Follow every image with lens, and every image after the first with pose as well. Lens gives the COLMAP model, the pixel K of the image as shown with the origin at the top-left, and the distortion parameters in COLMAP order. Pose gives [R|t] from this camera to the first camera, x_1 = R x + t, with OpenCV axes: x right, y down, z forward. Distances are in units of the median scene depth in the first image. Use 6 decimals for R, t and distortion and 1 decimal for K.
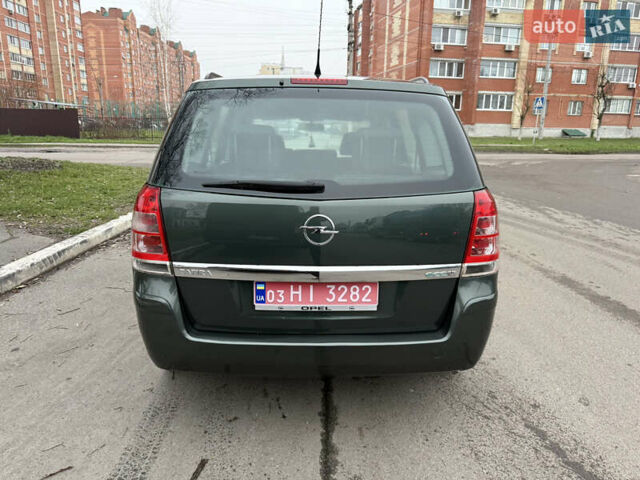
lens RADIAL K [[452.8, 0, 318.5], [0, 452.8, 240.3], [0, 0, 1]] dist [0.004713, -0.011517]
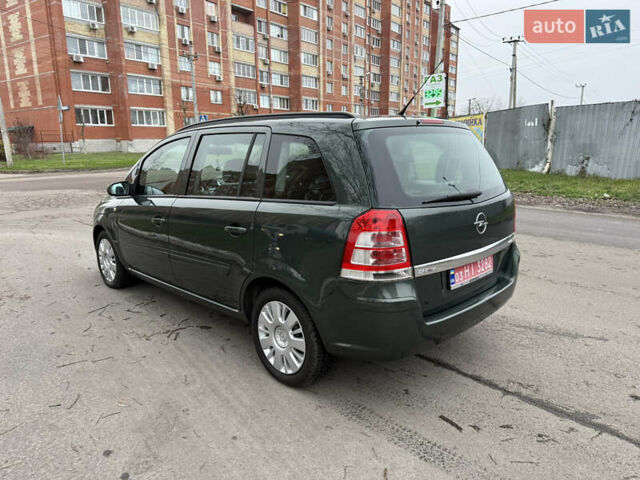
lens RADIAL K [[452.8, 0, 318.4], [0, 452.8, 242.9], [0, 0, 1]] dist [0.004713, -0.011517]
pose [[0.728702, -0.165940, 0.664423, -0.056219], [0.182300, 0.982196, 0.045367, -0.005123], [-0.660121, 0.088066, 0.745979, 0.010294]]
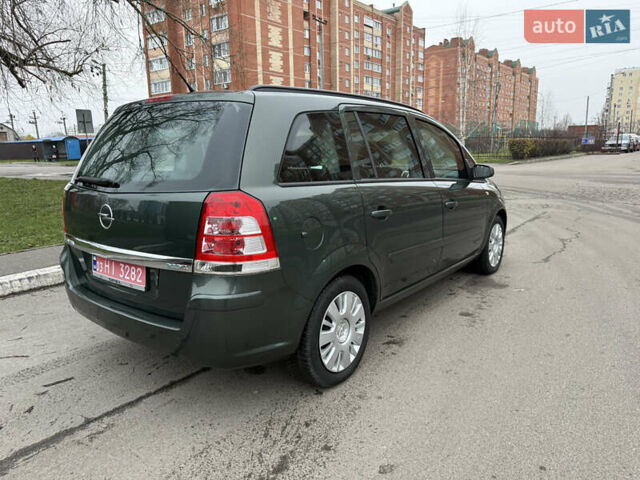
lens RADIAL K [[452.8, 0, 320.4], [0, 452.8, 239.5], [0, 0, 1]] dist [0.004713, -0.011517]
pose [[0.775397, 0.092512, -0.624661, 0.051758], [-0.120016, 0.992770, -0.001948, -0.001254], [0.619964, 0.076480, 0.780894, 0.015506]]
